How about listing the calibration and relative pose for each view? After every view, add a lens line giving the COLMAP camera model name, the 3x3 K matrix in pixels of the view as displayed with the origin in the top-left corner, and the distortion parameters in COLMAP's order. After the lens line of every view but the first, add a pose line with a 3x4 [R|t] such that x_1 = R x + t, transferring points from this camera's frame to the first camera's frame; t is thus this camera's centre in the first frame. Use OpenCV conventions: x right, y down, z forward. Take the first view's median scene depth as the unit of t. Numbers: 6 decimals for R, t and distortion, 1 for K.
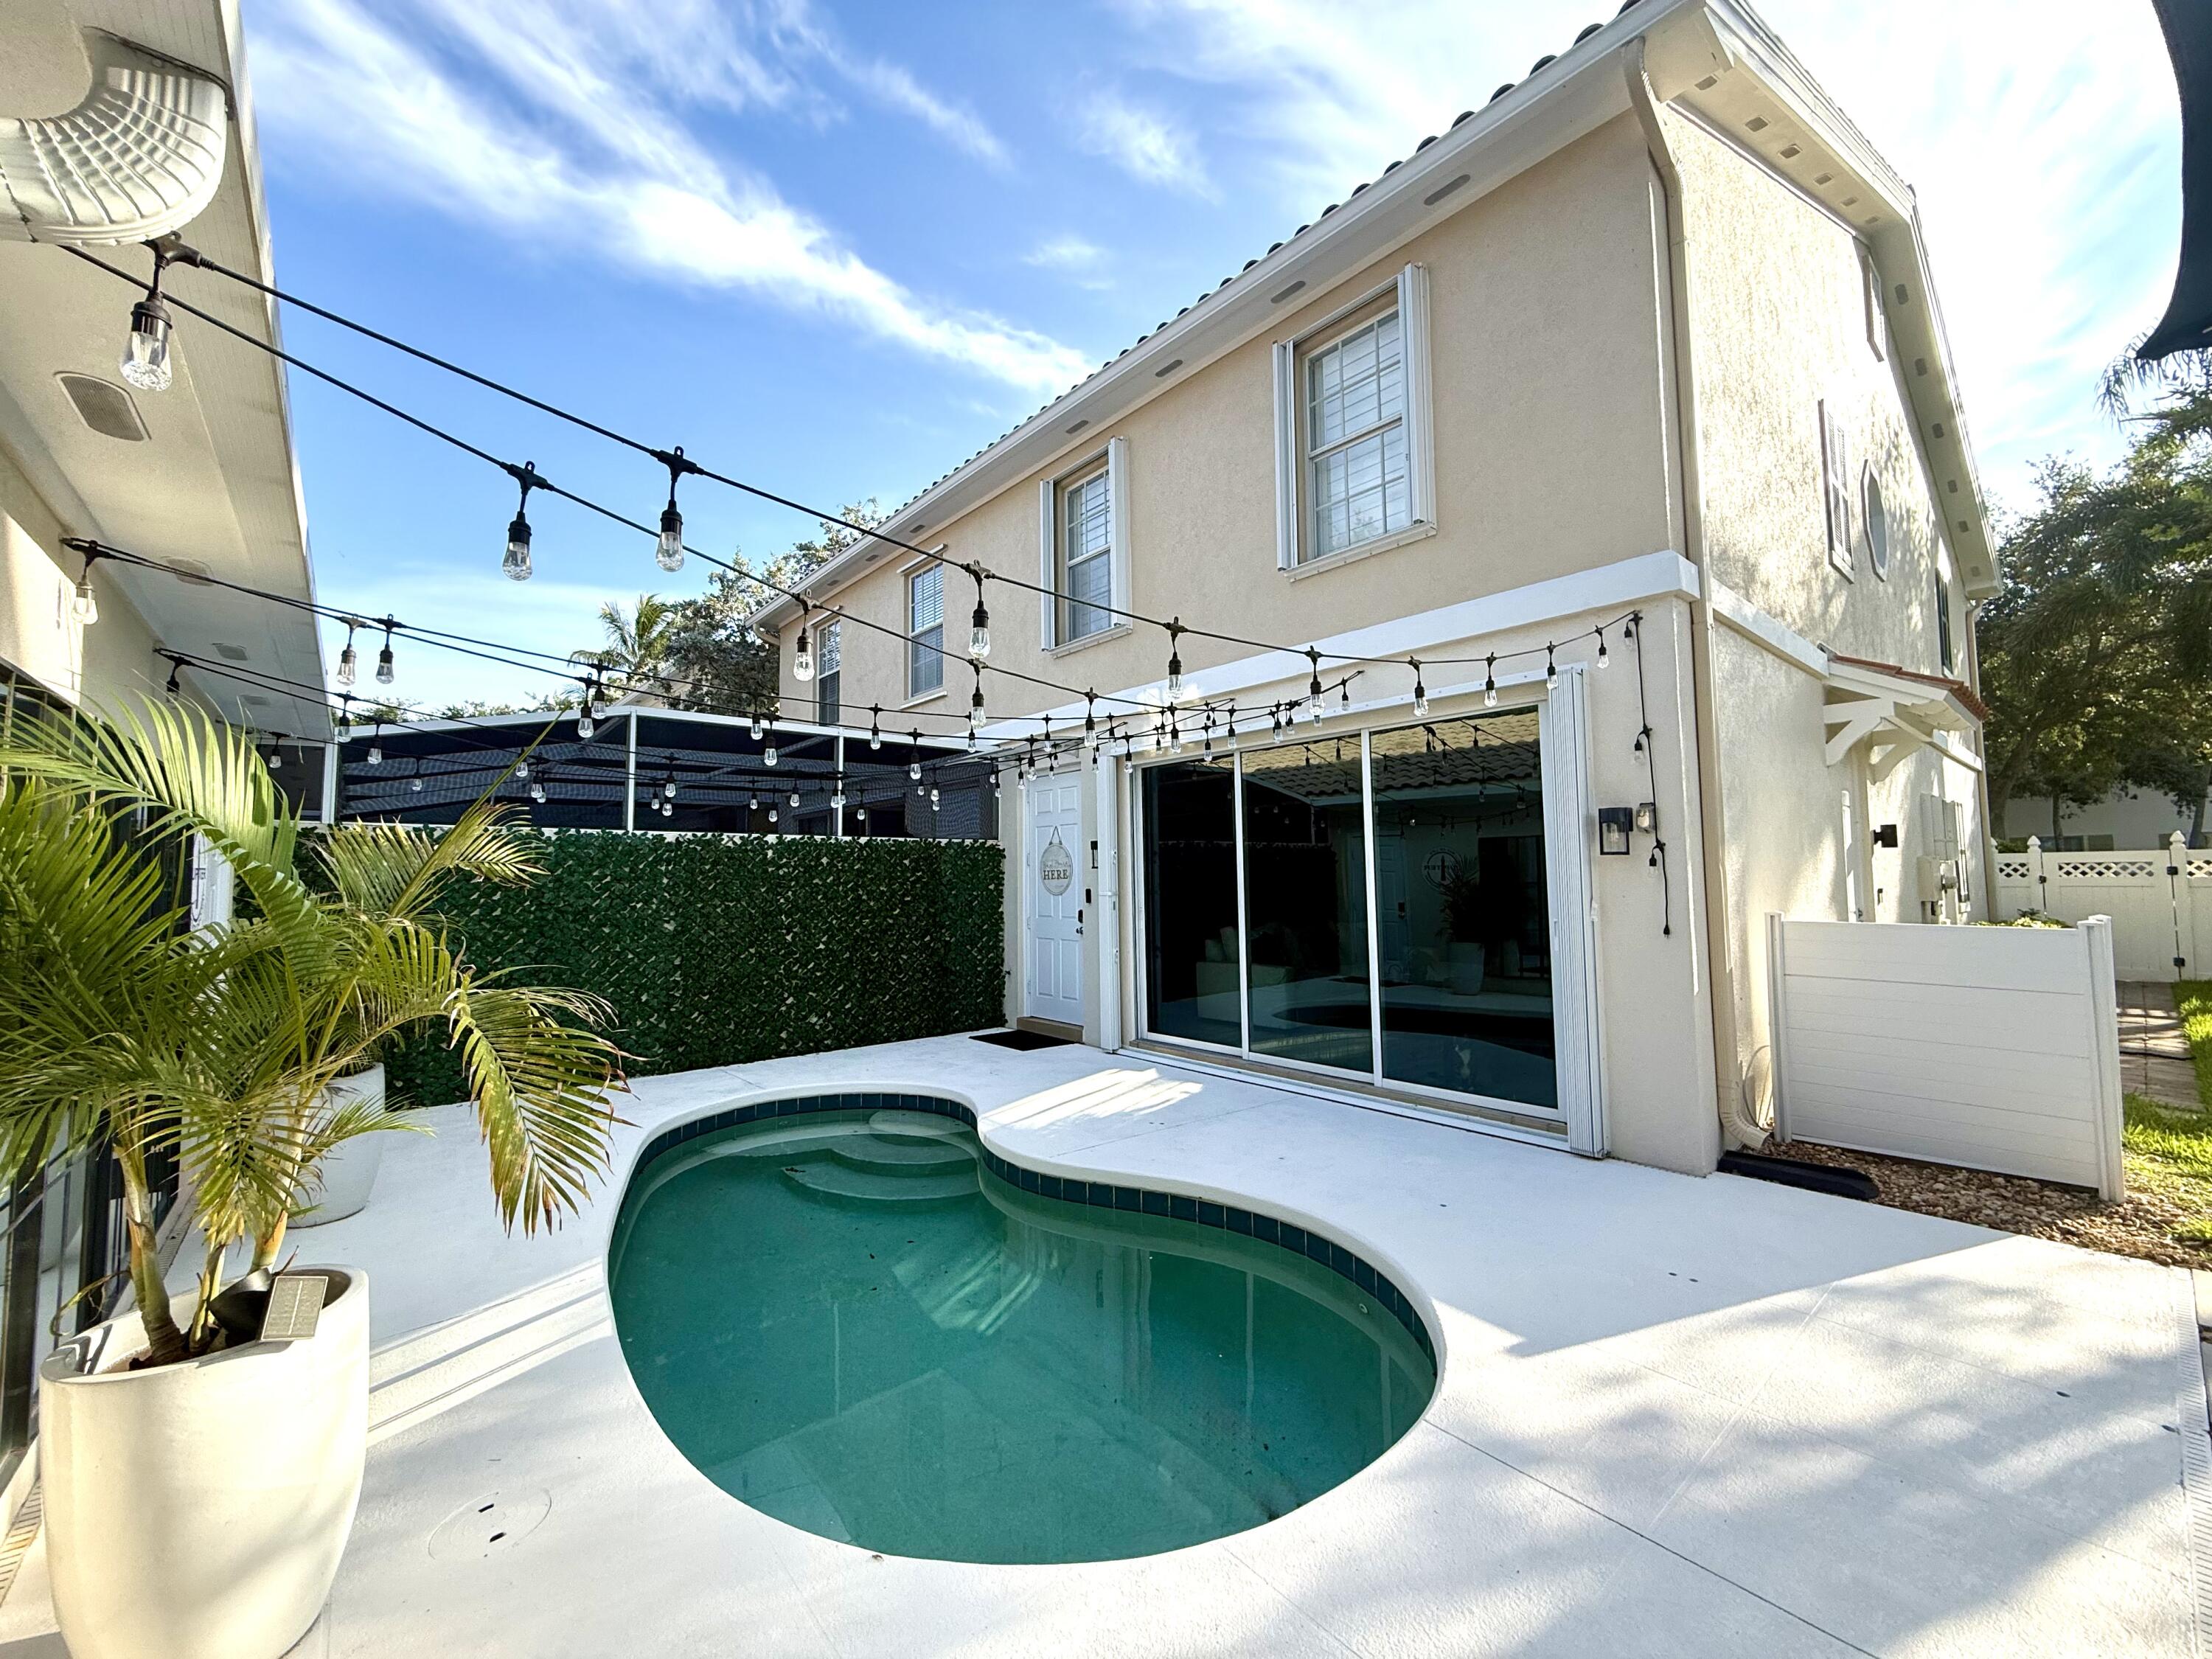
lens RADIAL K [[881.4, 0, 1099.8], [0, 881.4, 824.5], [0, 0, 1]] dist [-0.000212, 0.000105]
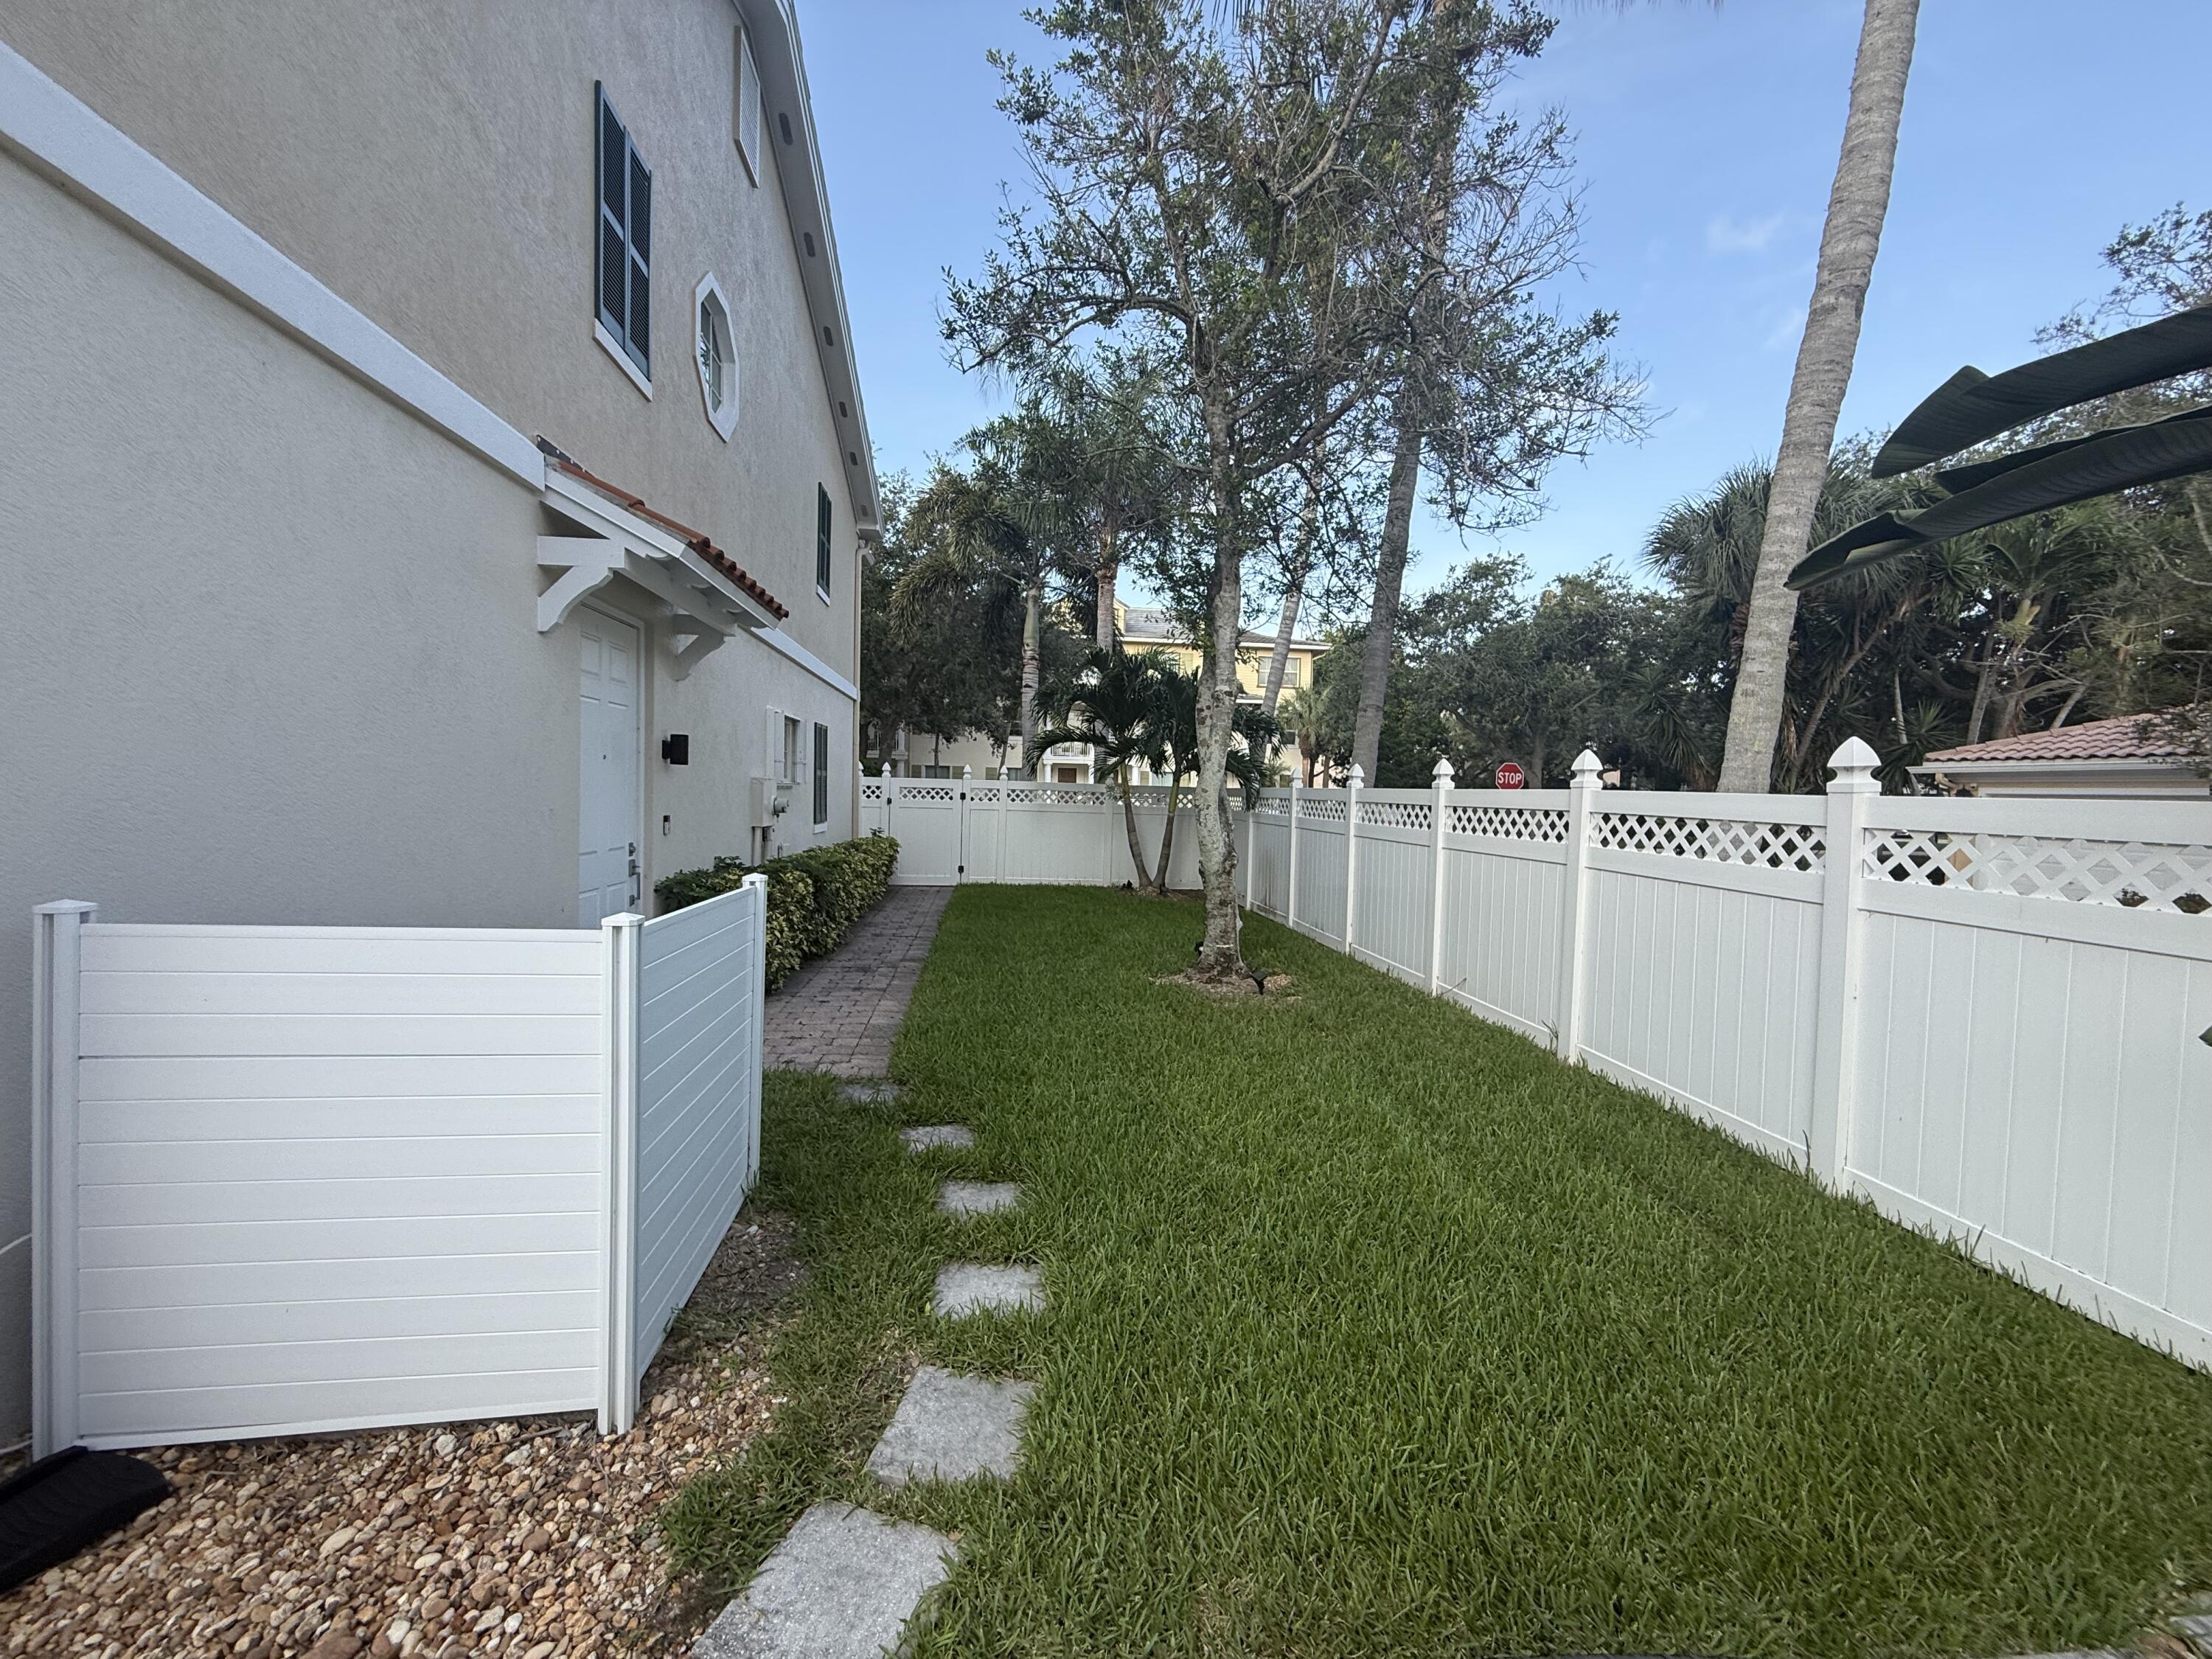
lens RADIAL K [[881.4, 0, 1099.8], [0, 881.4, 824.5], [0, 0, 1]] dist [-0.000212, 0.000105]
pose [[0.545056, -0.004751, 0.838386, 0.316232], [-0.084786, 0.994545, 0.060758, 0.000417], [-0.834102, -0.104200, 0.541679, 0.182979]]
